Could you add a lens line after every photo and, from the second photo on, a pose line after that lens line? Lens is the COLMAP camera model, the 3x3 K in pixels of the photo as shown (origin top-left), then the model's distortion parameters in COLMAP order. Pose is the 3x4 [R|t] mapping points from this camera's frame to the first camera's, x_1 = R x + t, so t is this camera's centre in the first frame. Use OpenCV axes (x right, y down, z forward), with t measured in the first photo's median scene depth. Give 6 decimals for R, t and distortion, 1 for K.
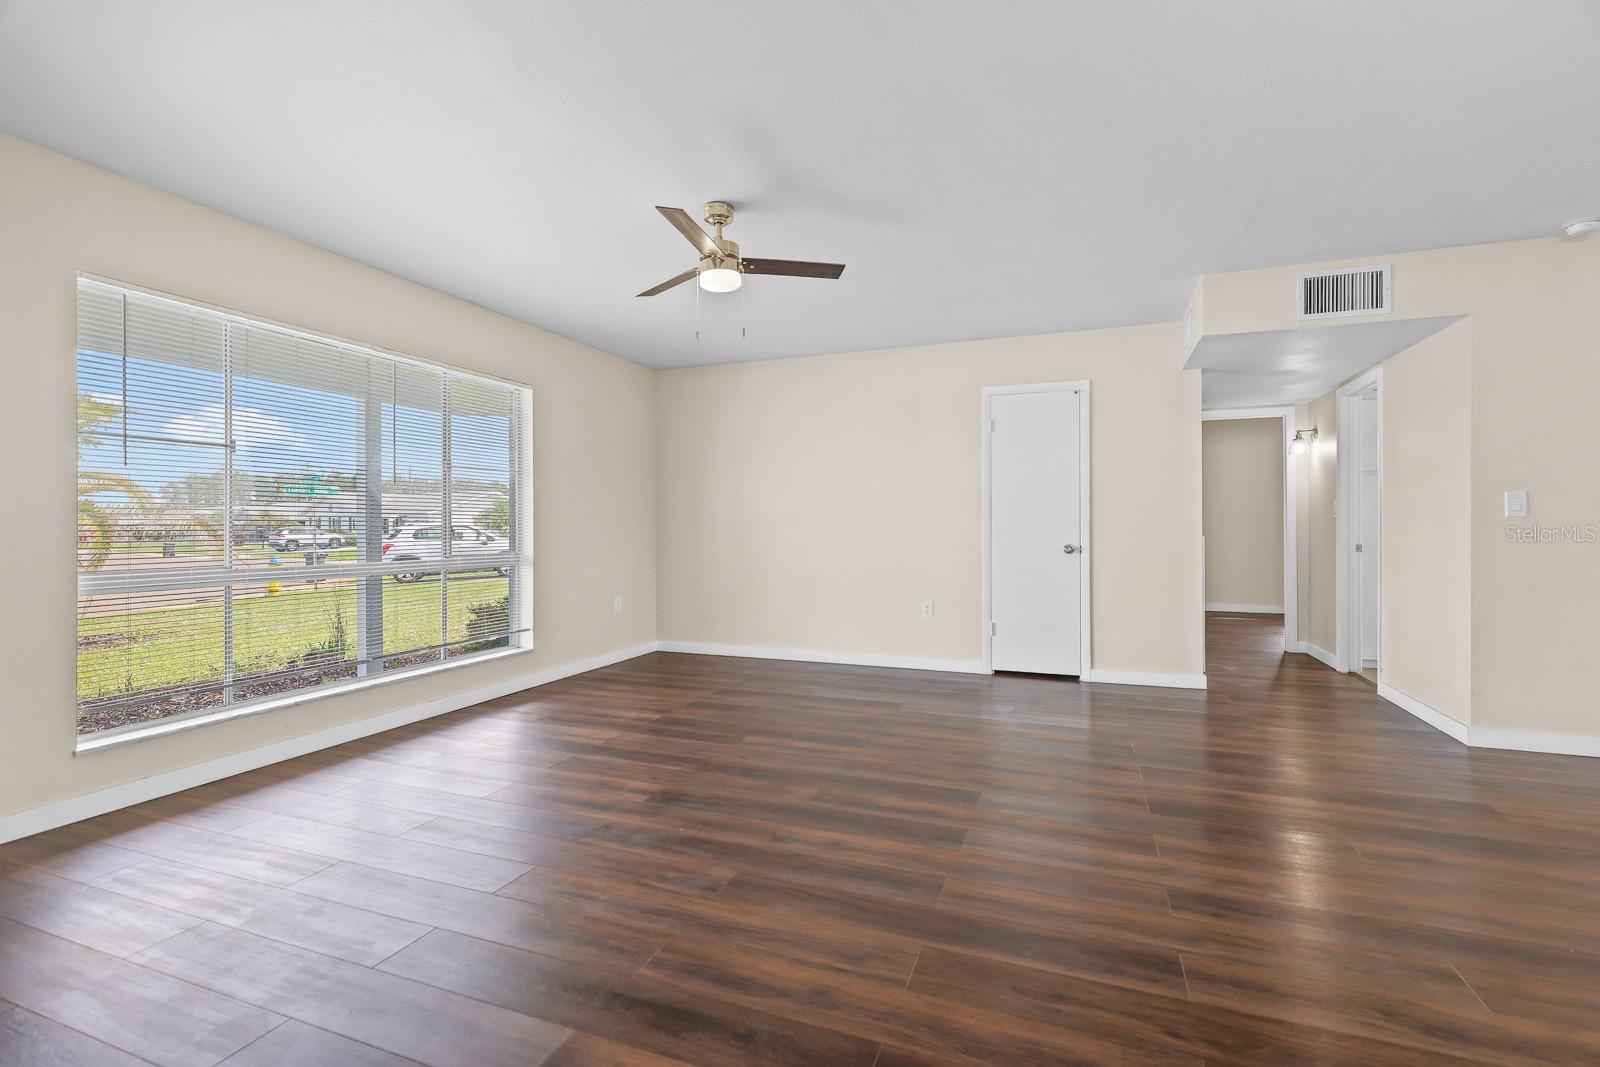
lens RADIAL K [[723.6, 0, 810.5], [0, 723.6, 526.8], [0, 0, 1]] dist [-0.013947, -0.000002]
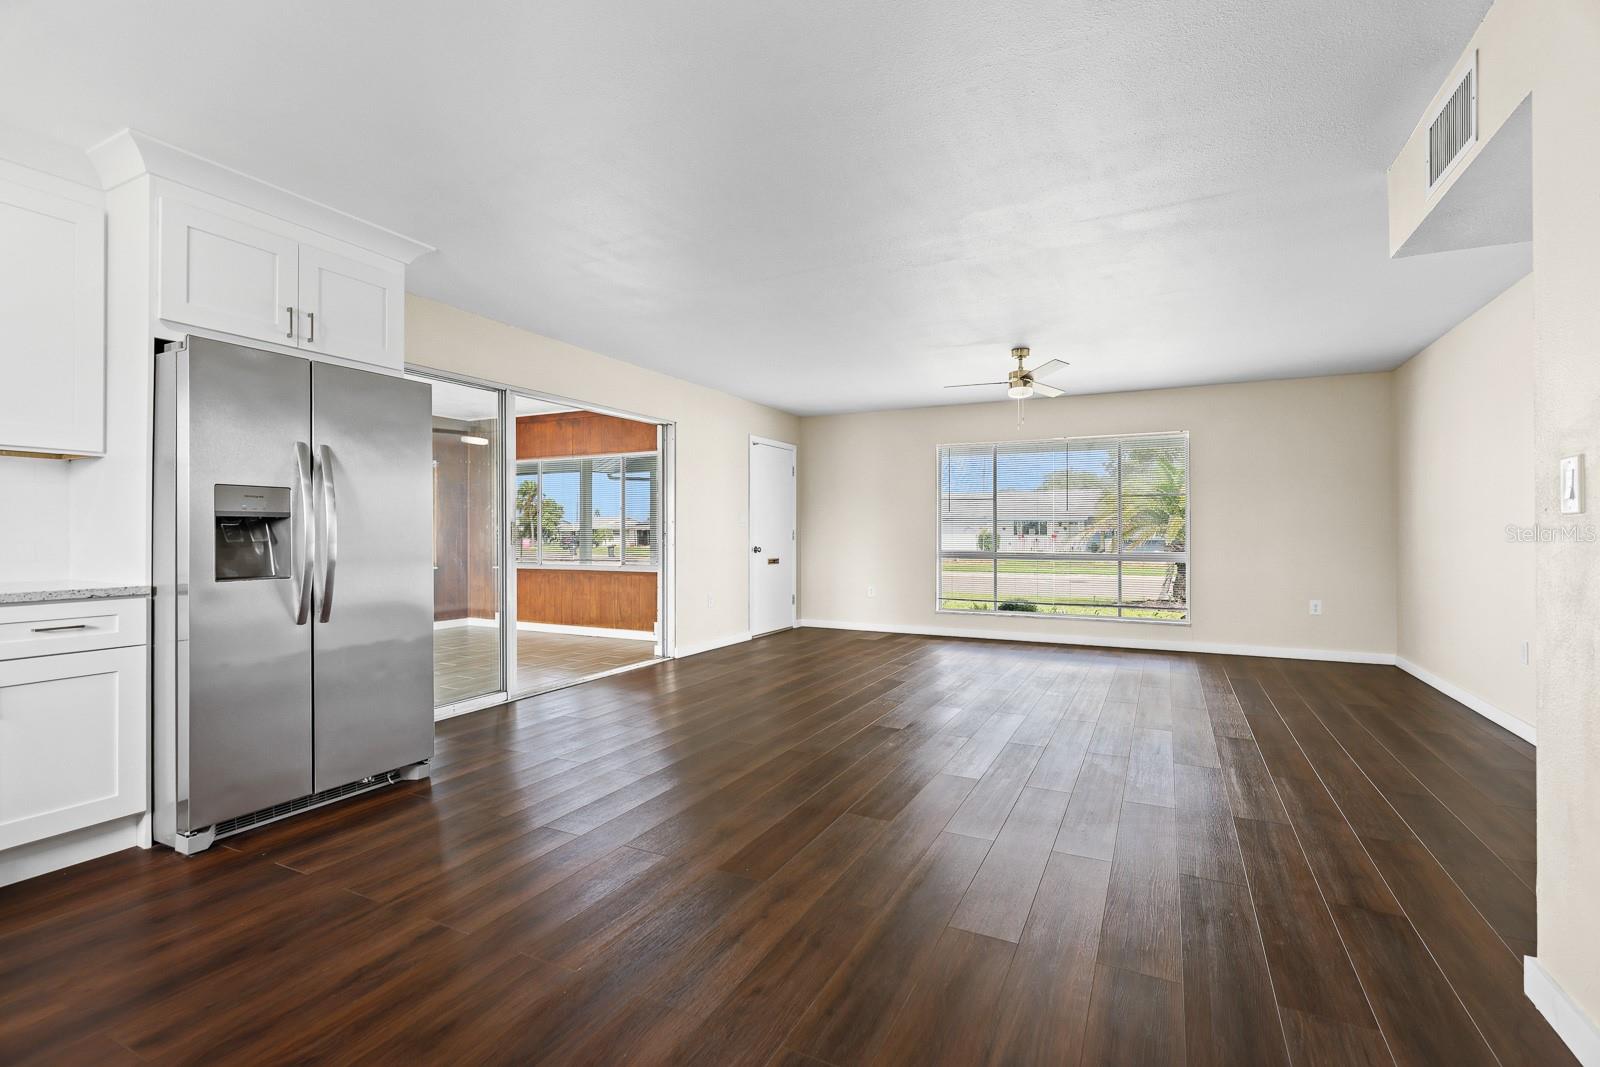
lens RADIAL K [[720.5, 0, 809.2], [0, 720.5, 536.3], [0, 0, 1]] dist [-0.001093, -0.000654]
pose [[-0.089589, 0.006270, -0.995959, 1.031595], [-0.003377, 0.999973, 0.006599, -0.002947], [0.995973, 0.003954, -0.089565, 0.410161]]
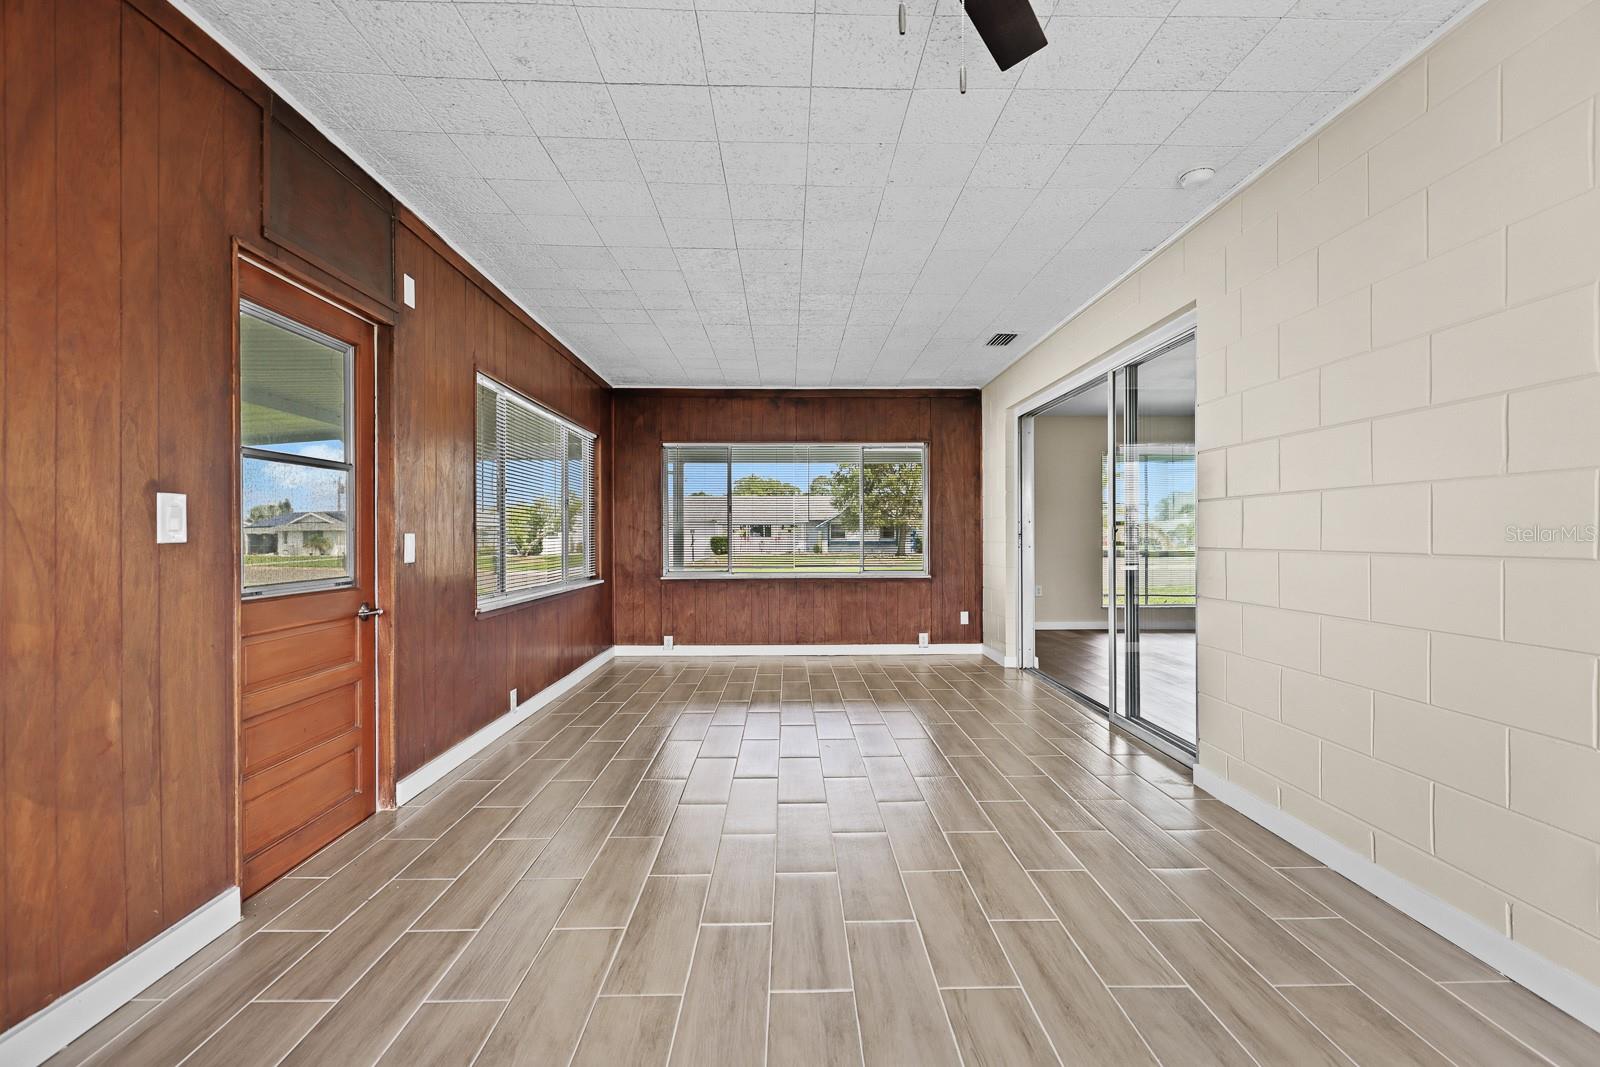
lens RADIAL K [[720.5, 0, 809.2], [0, 720.5, 536.3], [0, 0, 1]] dist [-0.001093, -0.000654]
pose [[0.383573, 0.004215, -0.923501, 0.739560], [-0.003484, 0.999989, 0.003117, 0.000371], [0.923504, 0.002022, 0.383583, -0.738173]]
